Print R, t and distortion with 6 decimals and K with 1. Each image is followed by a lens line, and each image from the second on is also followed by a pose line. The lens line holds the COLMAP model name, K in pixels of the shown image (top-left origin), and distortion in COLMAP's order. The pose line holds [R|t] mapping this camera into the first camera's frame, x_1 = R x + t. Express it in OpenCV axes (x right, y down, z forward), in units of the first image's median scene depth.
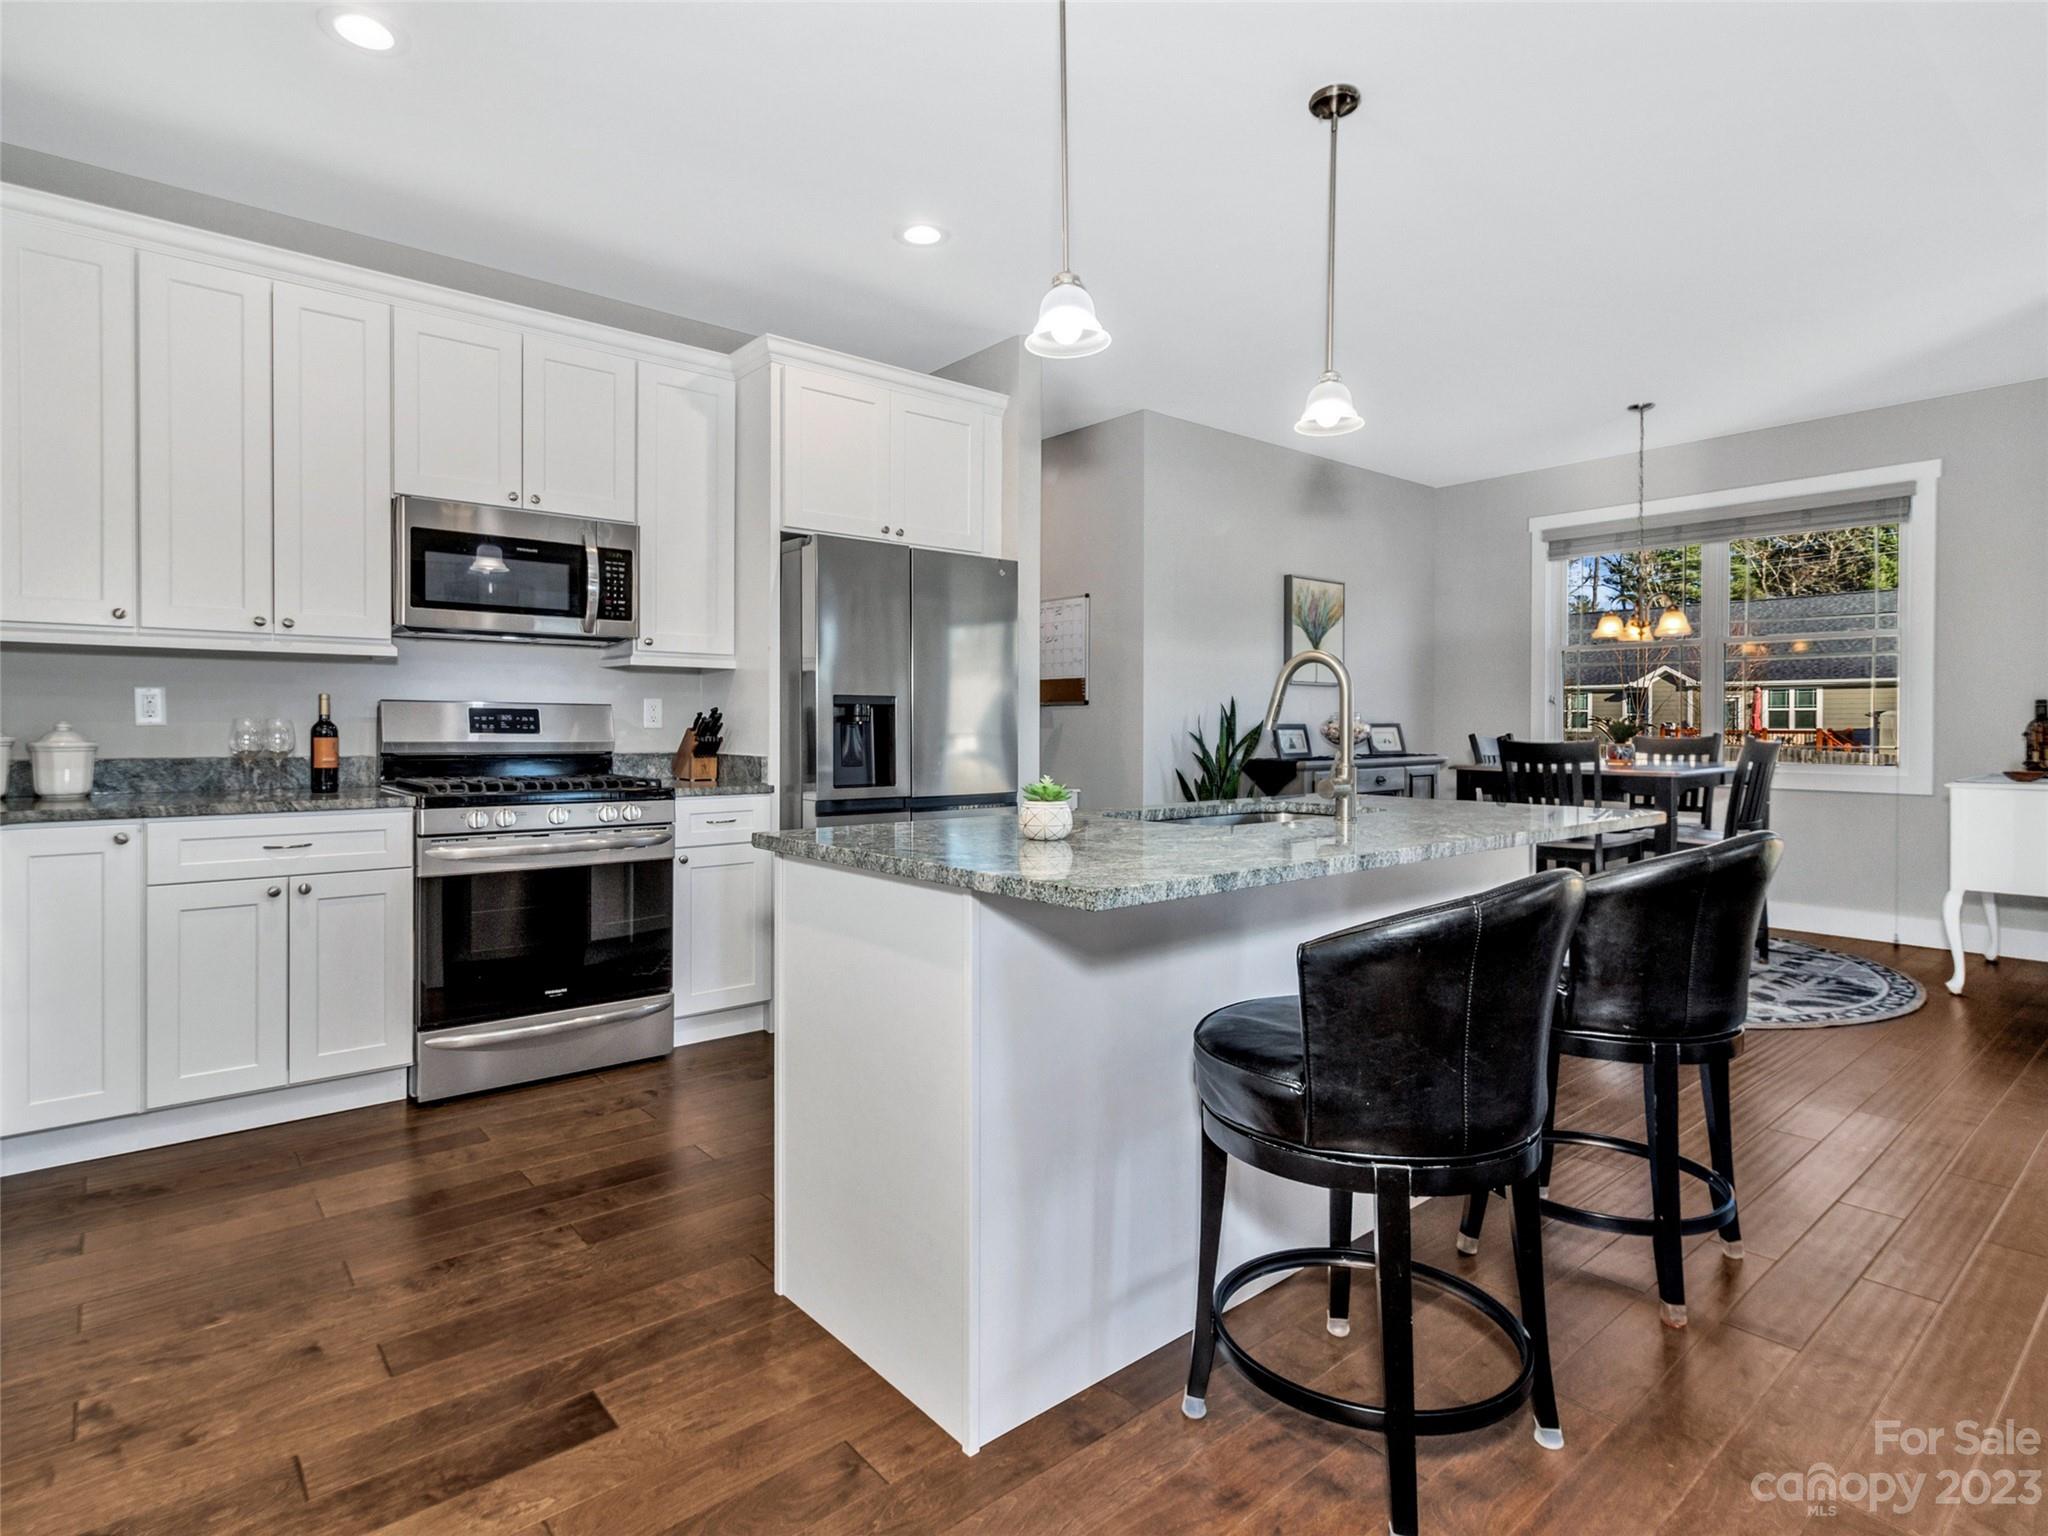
lens RADIAL K [[1065.5, 0, 1017.4], [0, 1065.5, 735.4], [0, 0, 1]] dist [0.004398, 0.001963]
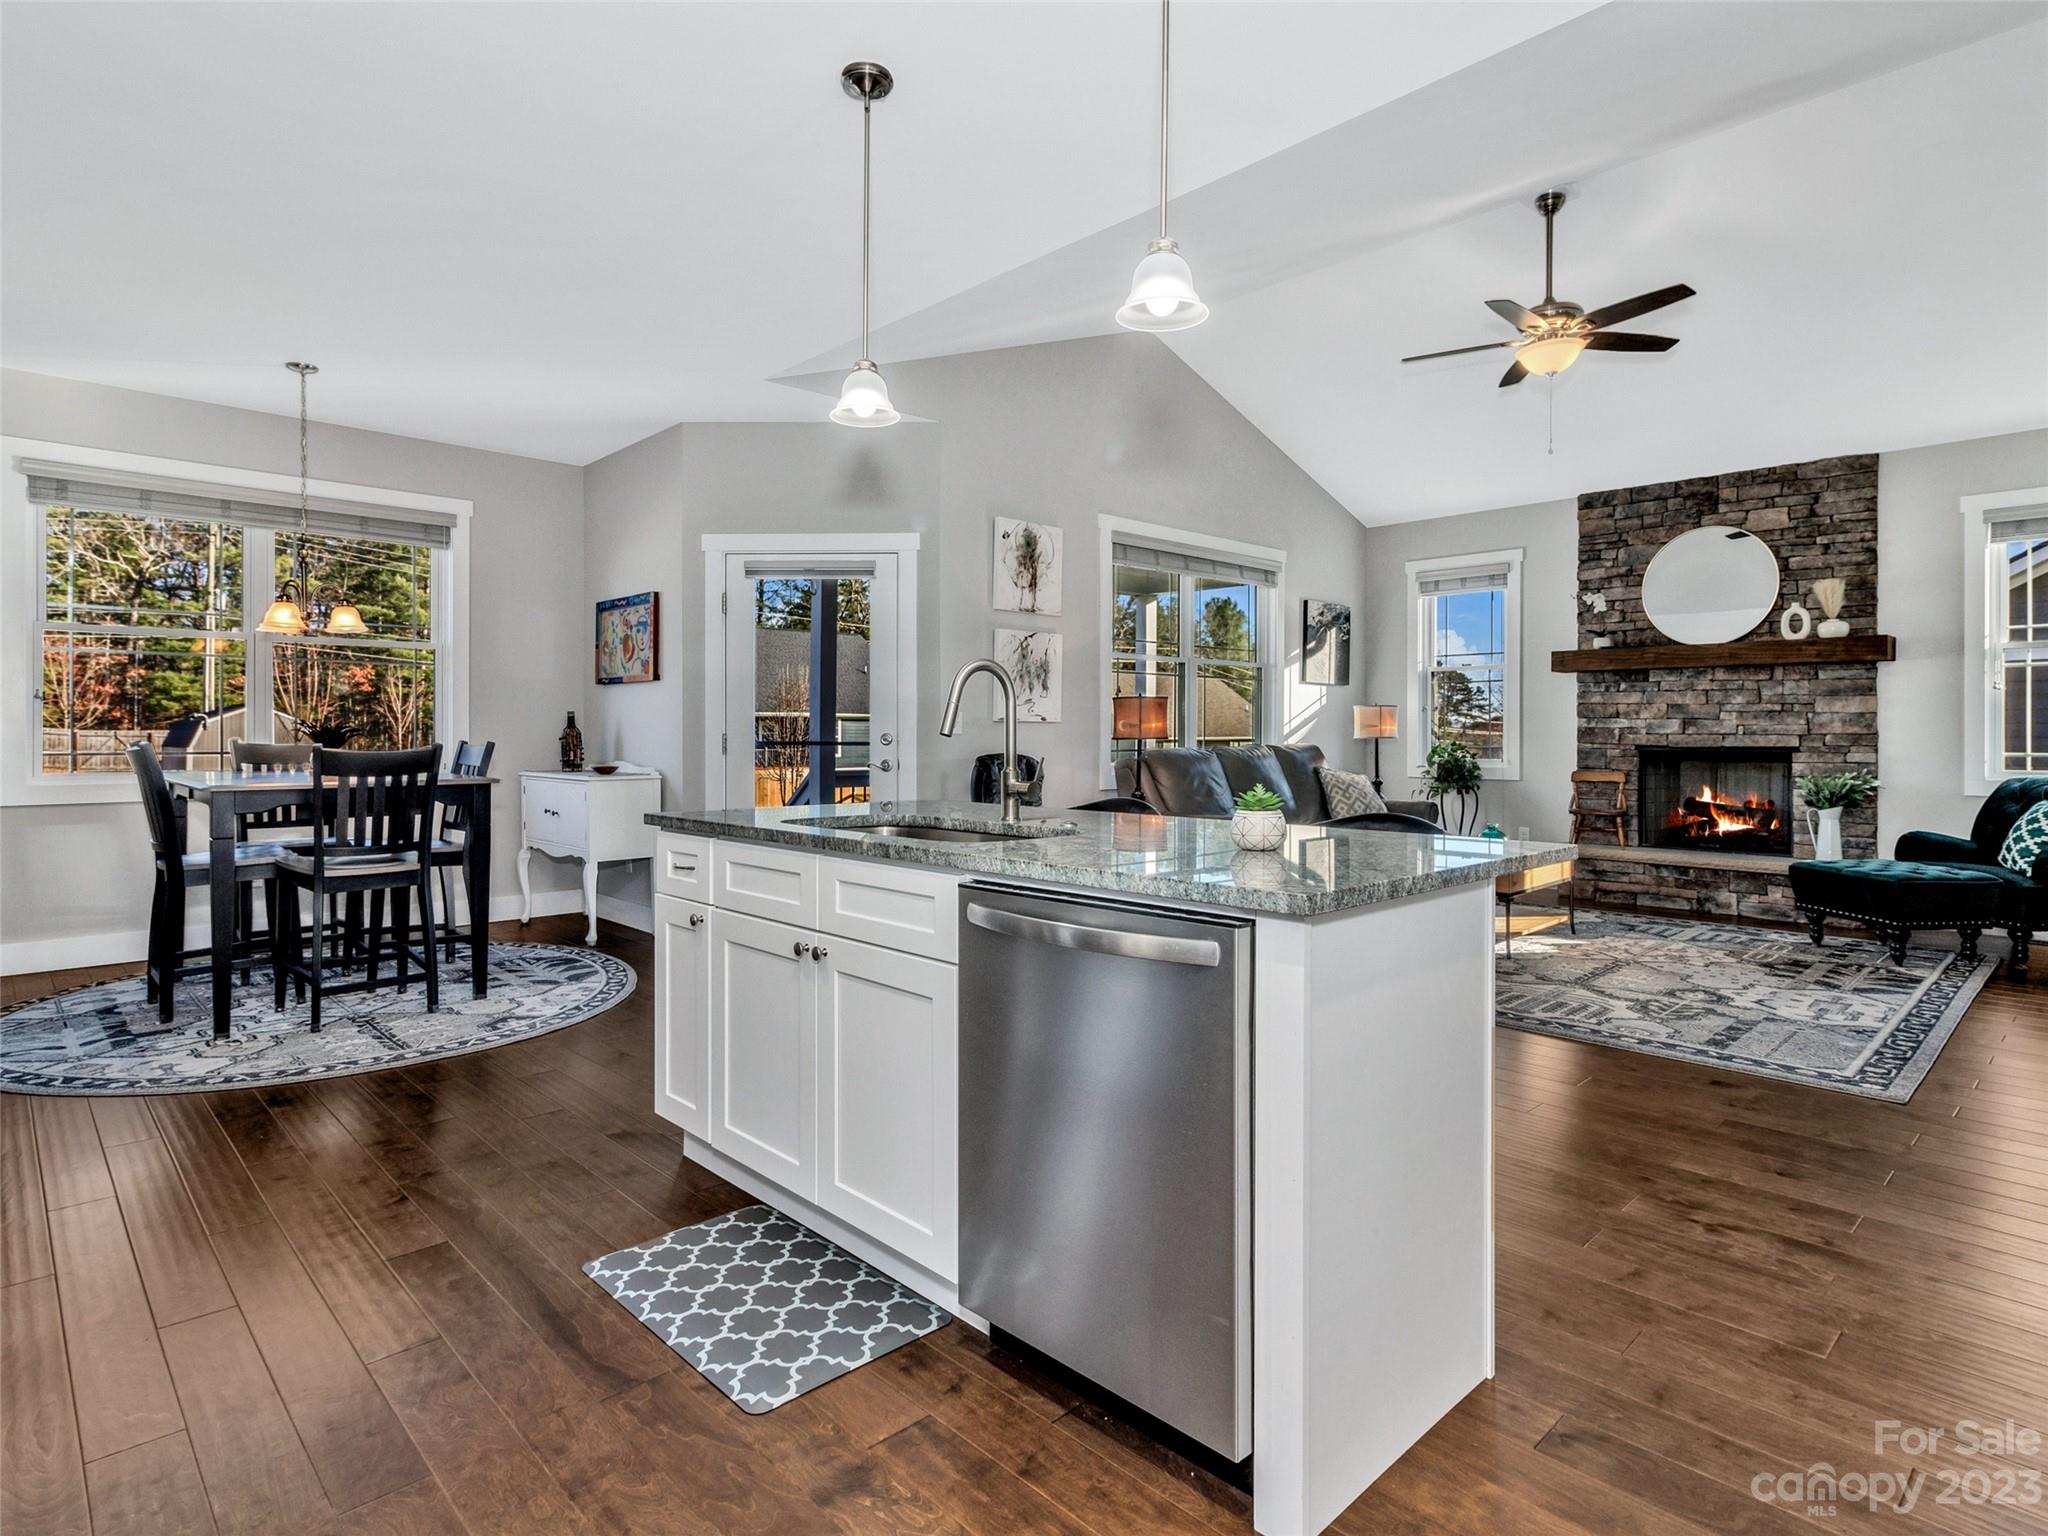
lens RADIAL K [[1098.8, 0, 1012.2], [0, 1098.8, 736.4], [0, 0, 1]] dist [0.005400, 0.001889]
pose [[-0.059183, -0.005293, 0.998233, -0.568084], [0.008053, 0.999951, 0.005779, -0.008276], [-0.998215, 0.008381, -0.059137, 0.753963]]
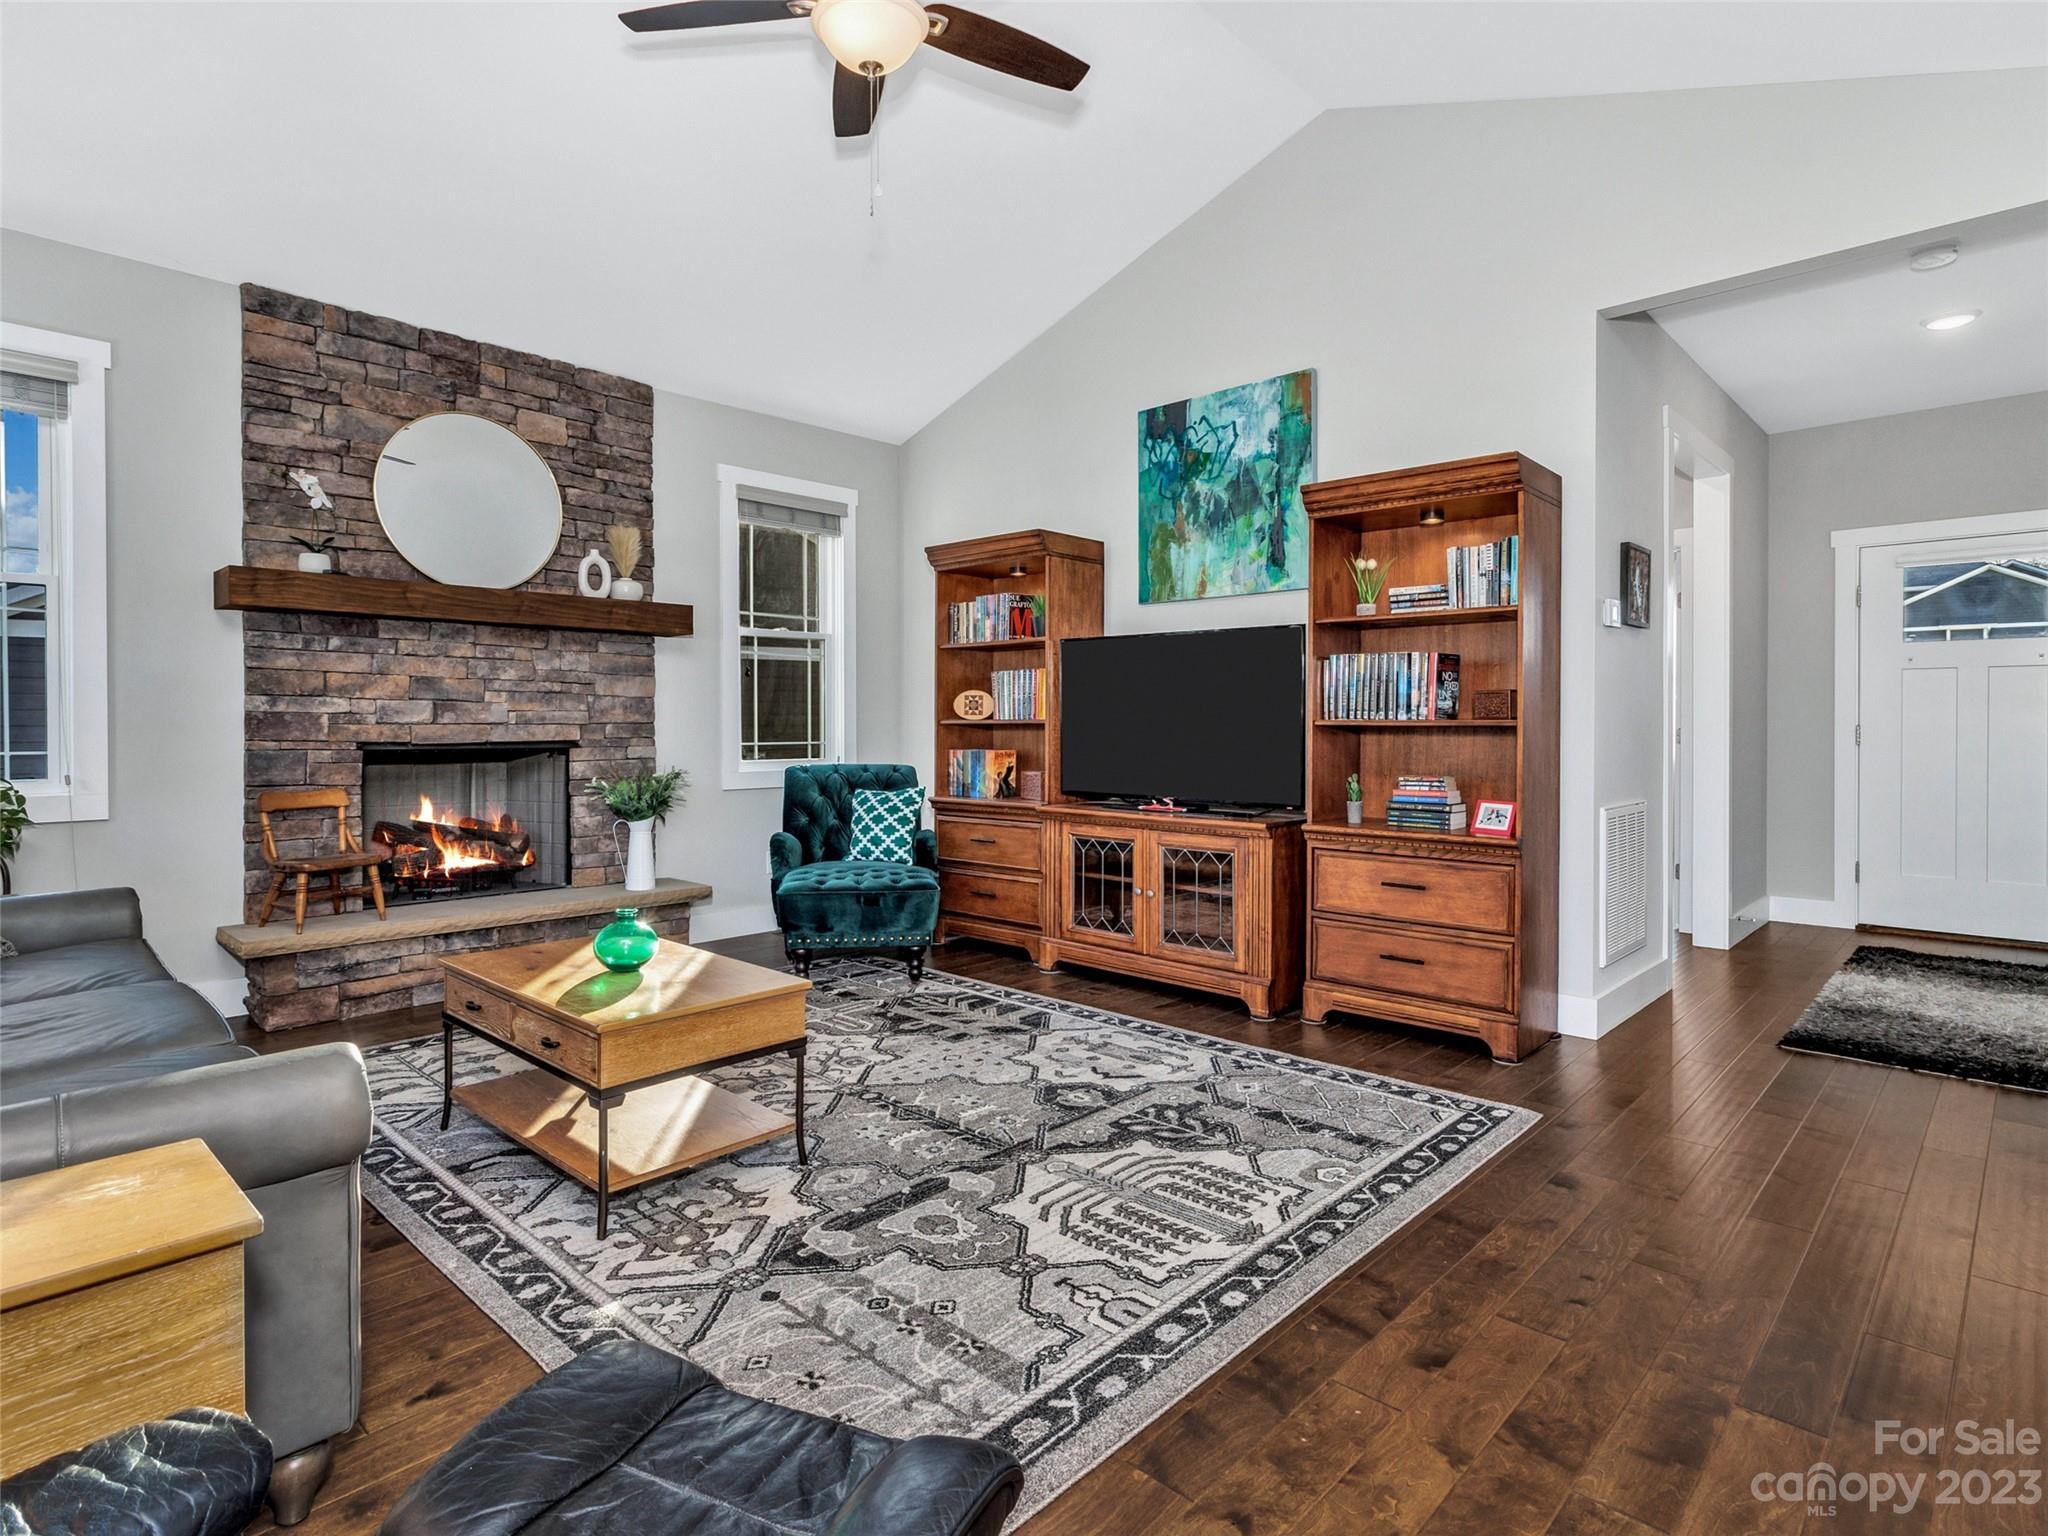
lens RADIAL K [[1079.7, 0, 1015.2], [0, 1079.7, 729.7], [0, 0, 1]] dist [0.001917, 0.002540]
pose [[-0.993912, -0.001290, -0.110170, 0.885665], [-0.003135, 0.999858, 0.016579, -0.007148], [0.110133, 0.016823, -0.993774, 0.753058]]
